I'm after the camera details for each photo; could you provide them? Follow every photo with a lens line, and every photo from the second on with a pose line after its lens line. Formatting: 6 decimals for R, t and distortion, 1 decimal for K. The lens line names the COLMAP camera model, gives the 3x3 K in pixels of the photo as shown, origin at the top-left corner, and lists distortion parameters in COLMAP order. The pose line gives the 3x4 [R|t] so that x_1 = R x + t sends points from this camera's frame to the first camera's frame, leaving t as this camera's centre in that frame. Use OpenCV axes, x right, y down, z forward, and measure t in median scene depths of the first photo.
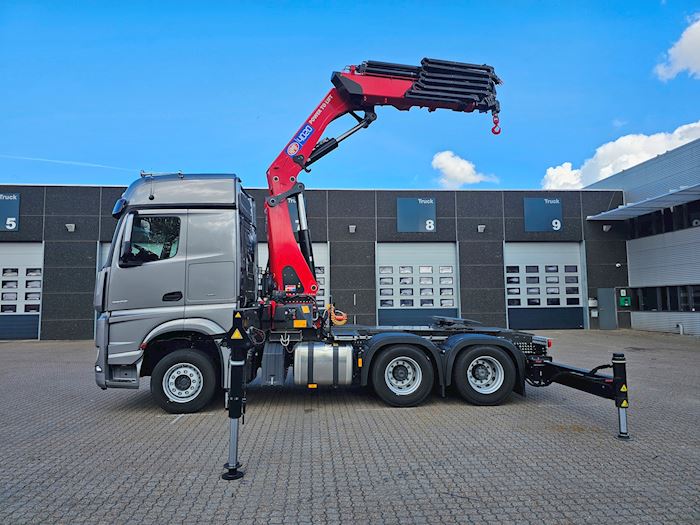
lens RADIAL K [[455.1, 0, 353.5], [0, 455.1, 267.8], [0, 0, 1]] dist [0.051515, -0.000195]
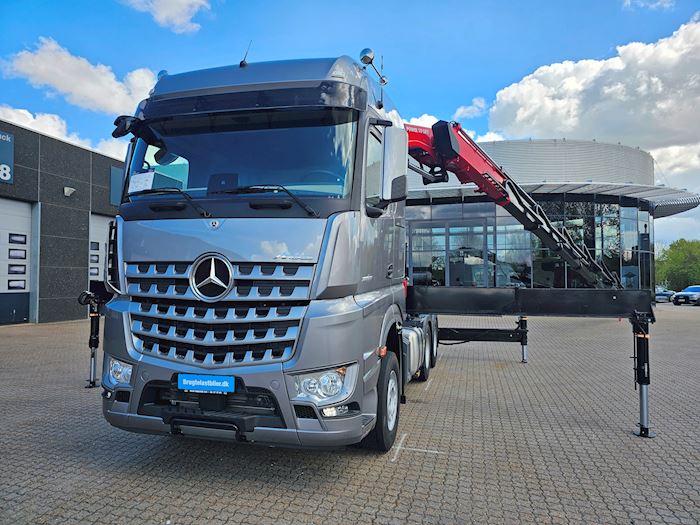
lens RADIAL K [[462.4, 0, 350.0], [0, 462.4, 262.5], [0, 0, 1]] dist [0.077029, -0.054713]
pose [[0.333327, 0.048541, 0.941561, -0.319953], [-0.073077, 0.997000, -0.025528, 0.021960], [-0.939975, -0.060297, 0.335874, 0.258454]]
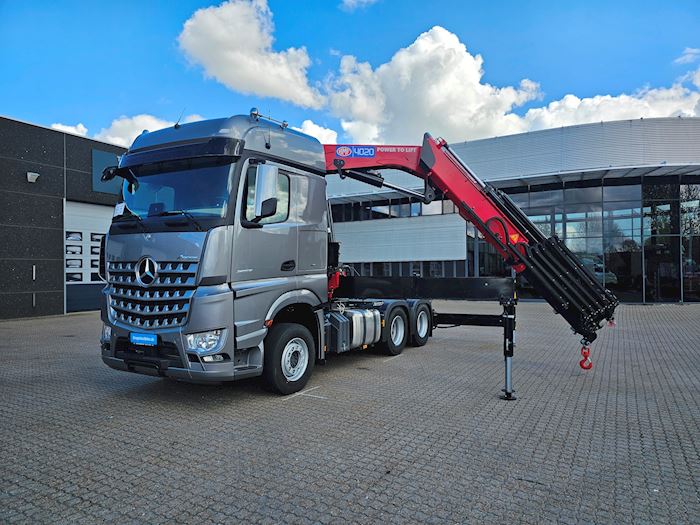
lens RADIAL K [[455.1, 0, 353.5], [0, 455.1, 267.8], [0, 0, 1]] dist [0.051515, -0.000195]
pose [[0.561236, 0.014376, 0.827531, -0.326304], [-0.060222, 0.997908, 0.023507, 0.012017], [-0.825462, -0.063028, 0.560928, 0.125023]]
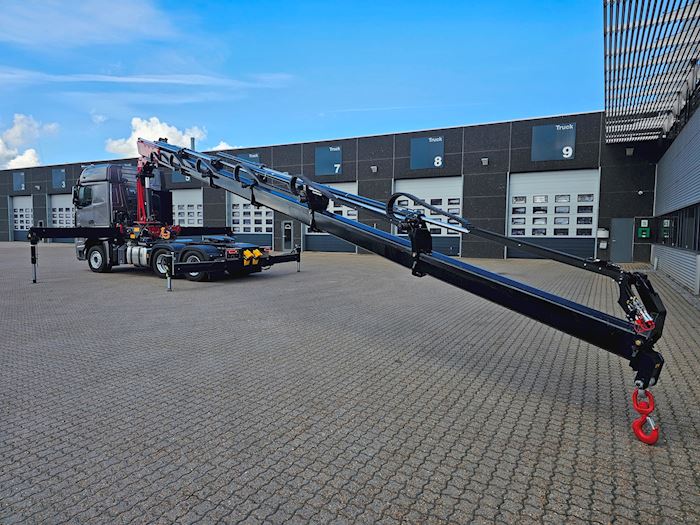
lens RADIAL K [[426.4, 0, 366.1], [0, 426.4, 263.2], [0, 0, 1]] dist [-0.030725, -0.000071]
pose [[0.826617, 0.061368, -0.559410, 0.612737], [0.024468, 0.989178, 0.144669, -0.001435], [0.562233, -0.133273, 0.816169, 0.010599]]
